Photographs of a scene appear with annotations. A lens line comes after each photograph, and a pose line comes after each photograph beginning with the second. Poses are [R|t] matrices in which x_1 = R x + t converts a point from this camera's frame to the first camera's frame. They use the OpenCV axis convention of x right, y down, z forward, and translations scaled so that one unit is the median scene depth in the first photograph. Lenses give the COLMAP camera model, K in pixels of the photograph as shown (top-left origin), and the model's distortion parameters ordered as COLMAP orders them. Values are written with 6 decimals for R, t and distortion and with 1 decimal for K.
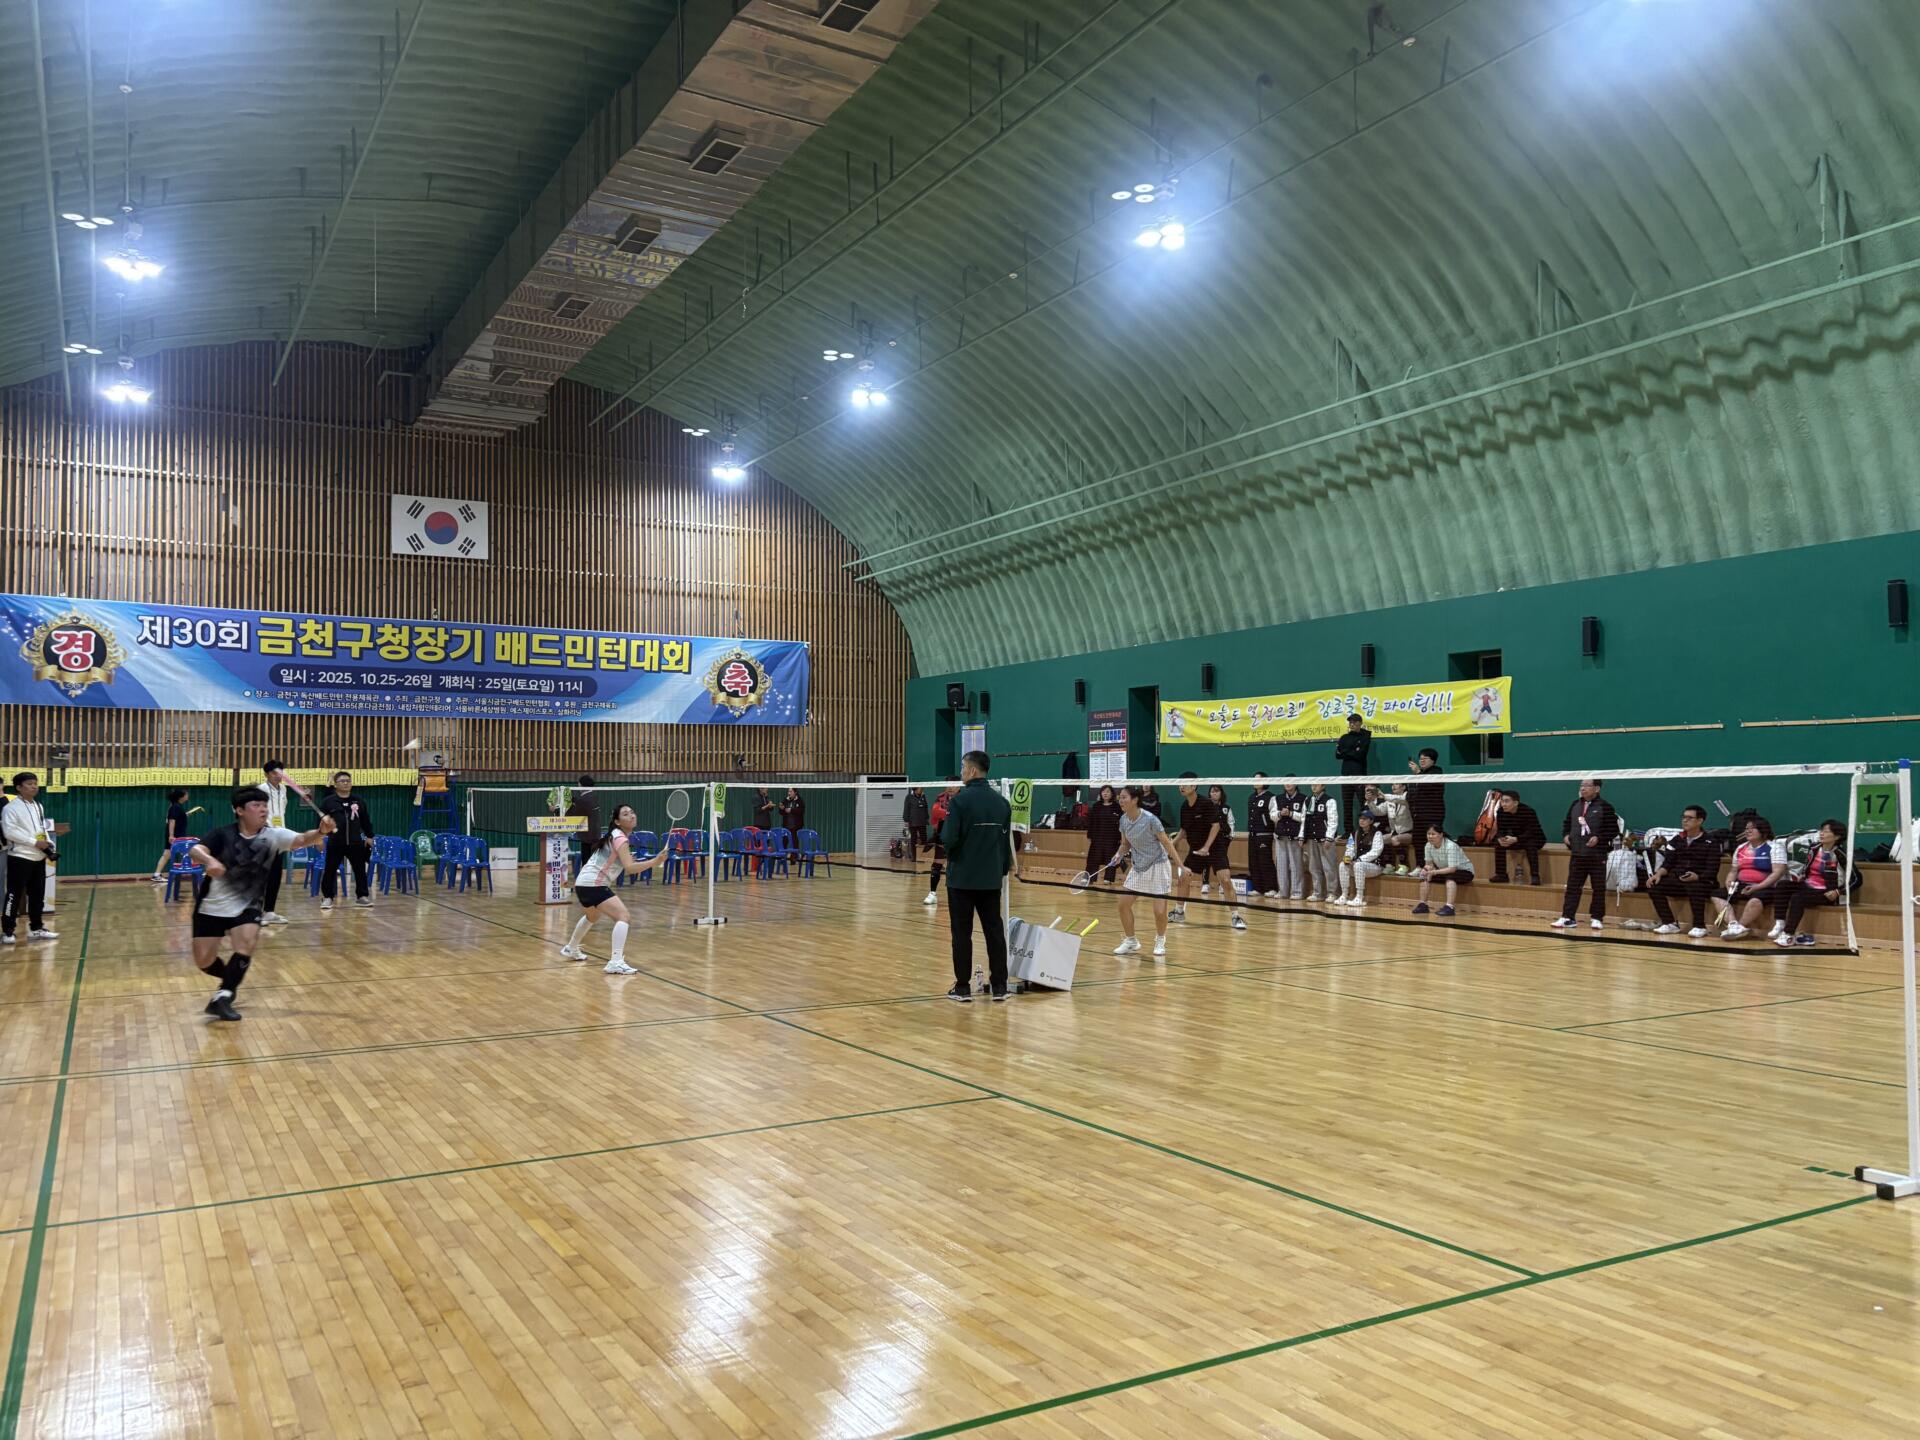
lens RADIAL K [[1474.0, 0, 960.0], [0, 1474.0, 720.0], [0, 0, 1]] dist [0.032867, -0.044110]
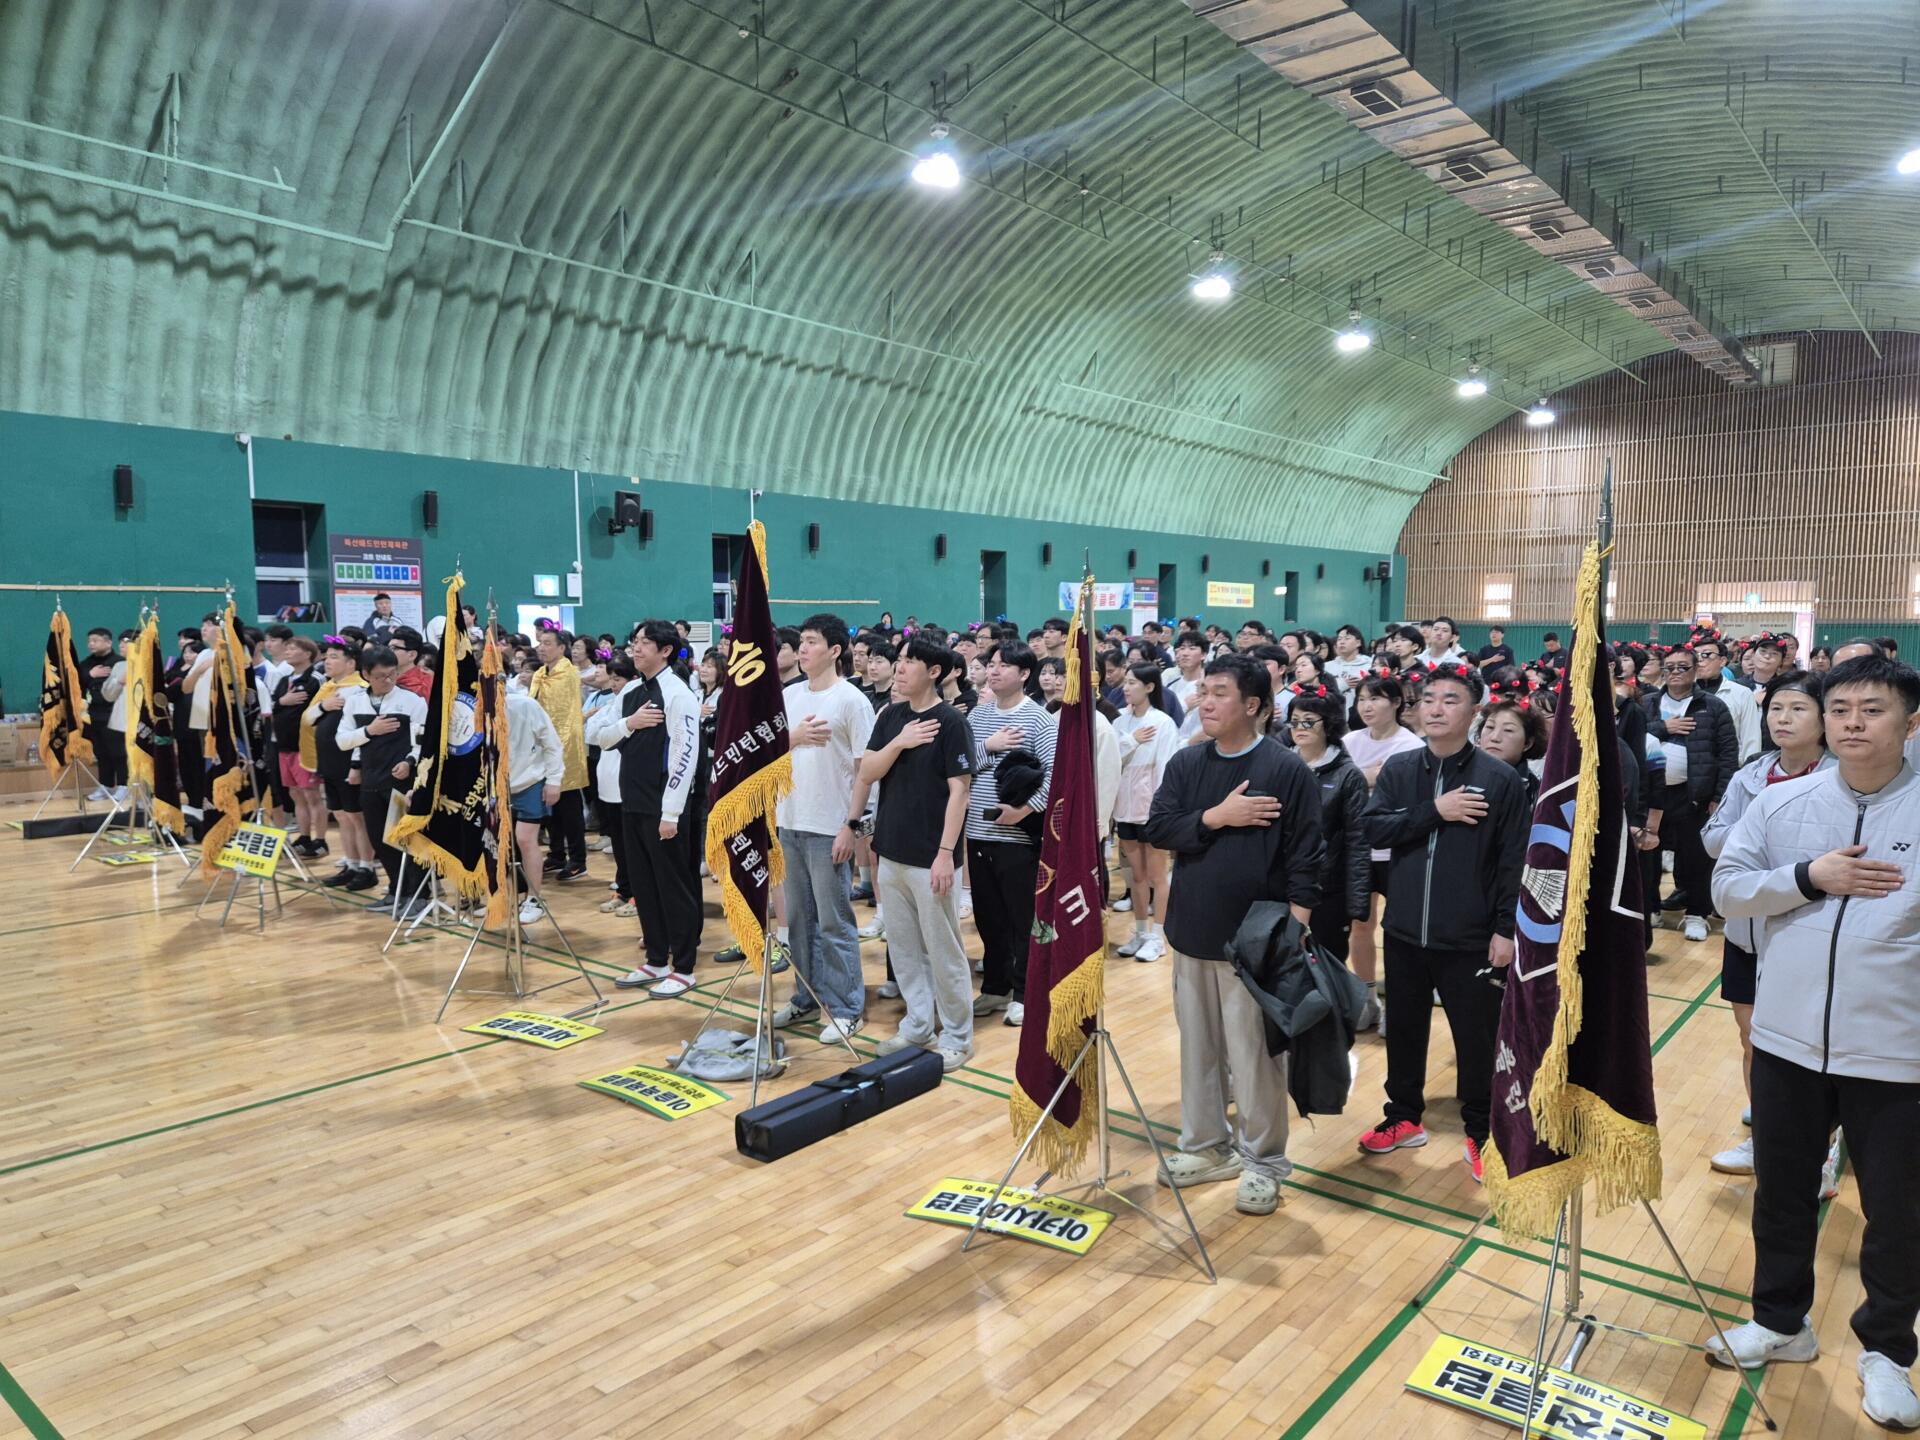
lens RADIAL K [[1306.3, 0, 960.0], [0, 1306.3, 720.0], [0, 0, 1]] dist [0.050052, -0.046022]
pose [[-0.350775, -0.046832, 0.935288, -0.647313], [-0.029865, 0.998800, 0.038812, 0.048171], [-0.935984, -0.014319, -0.351753, 0.929459]]
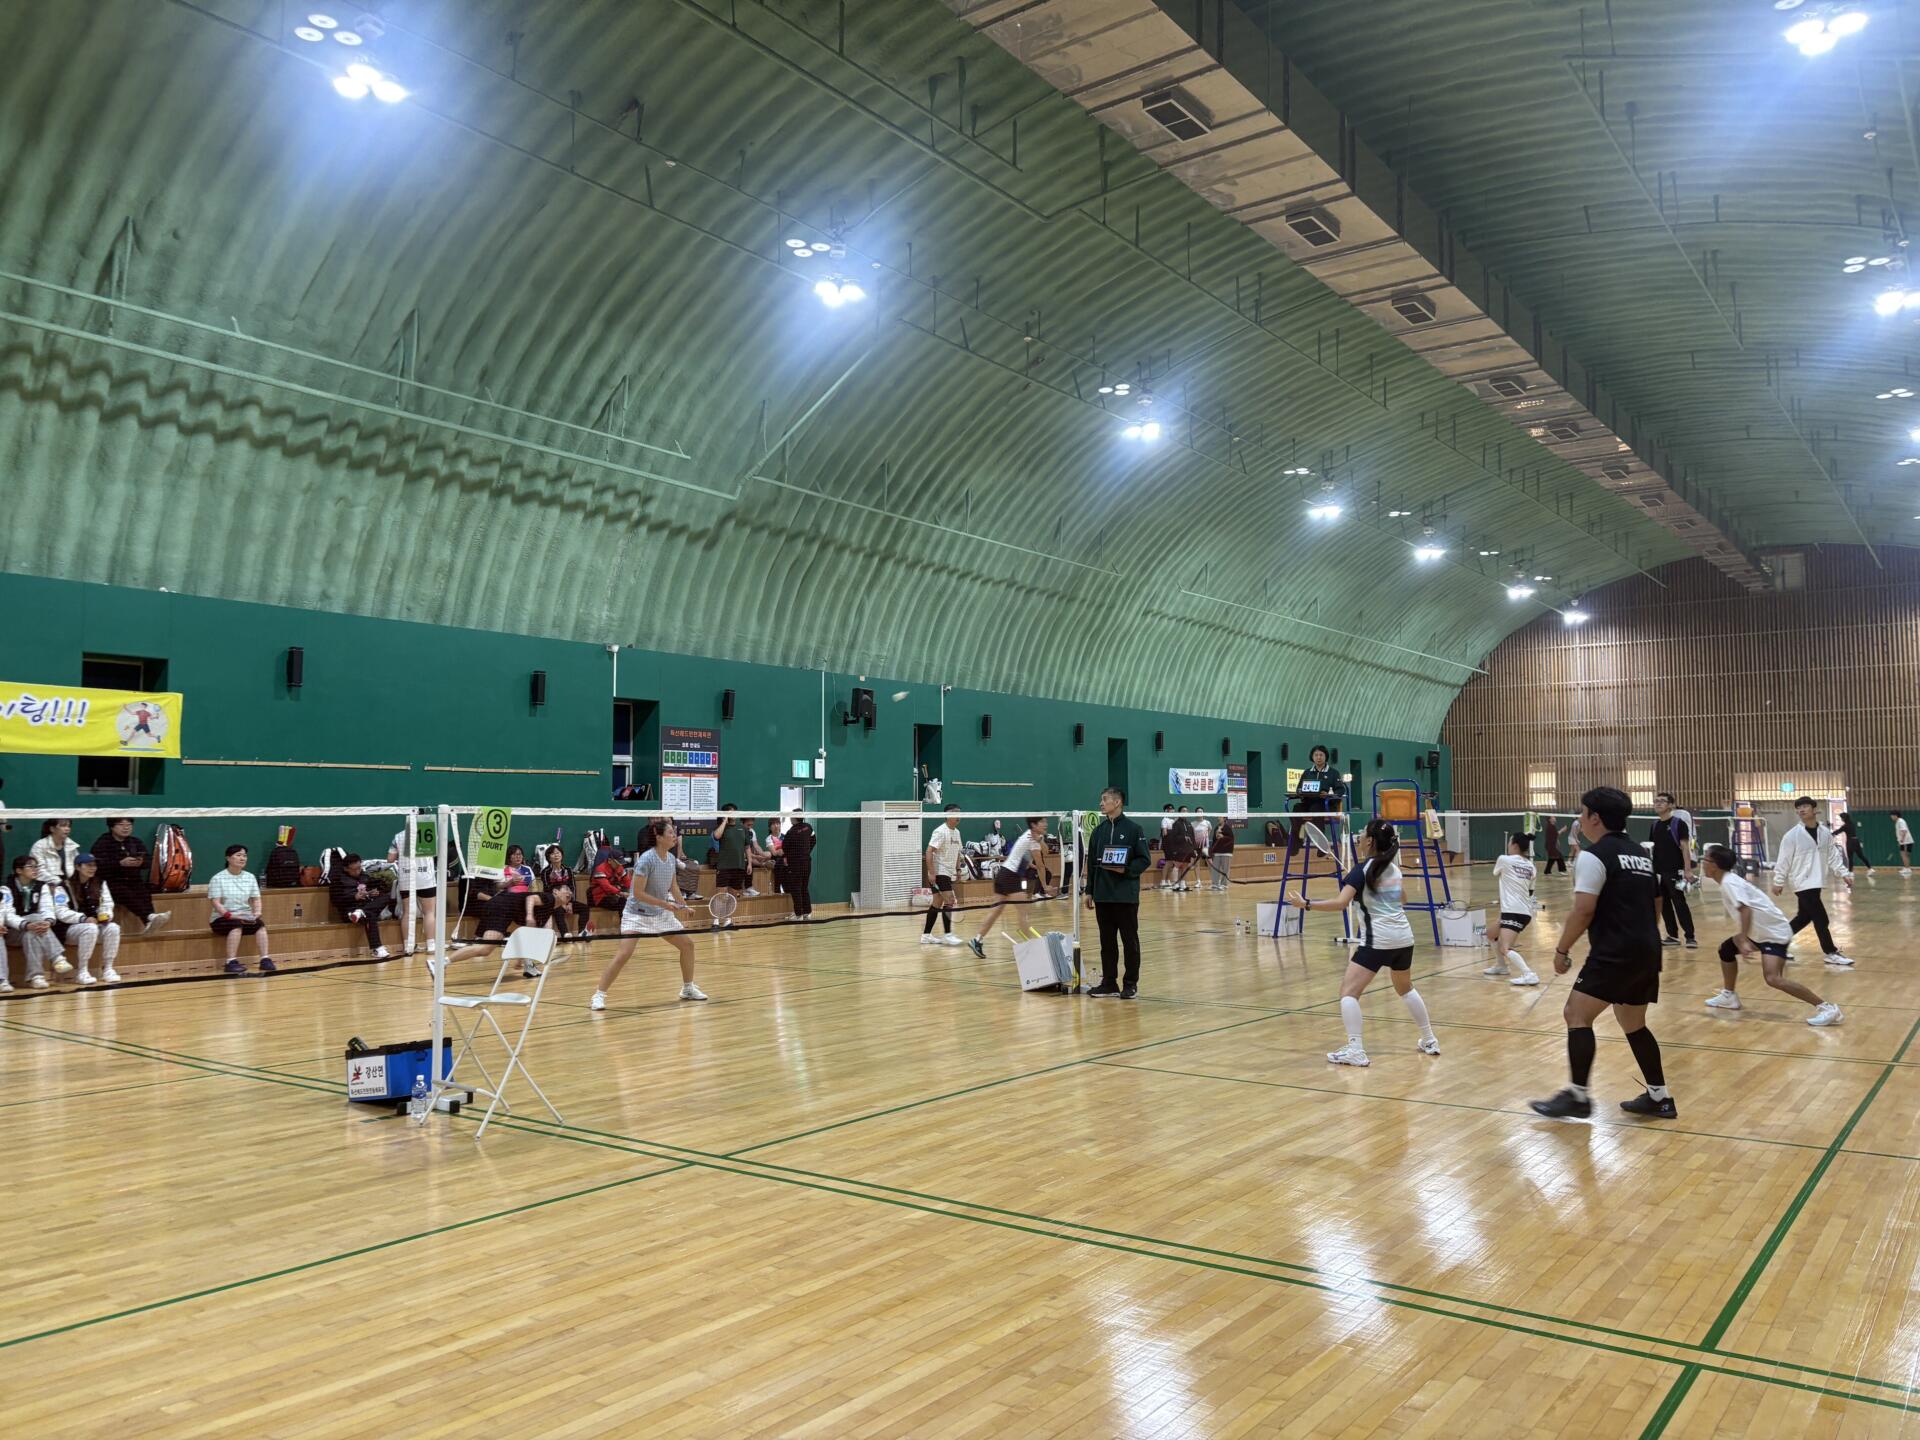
lens RADIAL K [[1446.2, 0, 956.7], [0, 1446.2, 759.2], [0, 0, 1]] dist [0.091682, -0.133468]
pose [[-0.397697, 0.044993, 0.916413, -0.926443], [-0.040470, 0.996965, -0.066510, 0.074239], [-0.916624, -0.063538, -0.394669, 1.440759]]
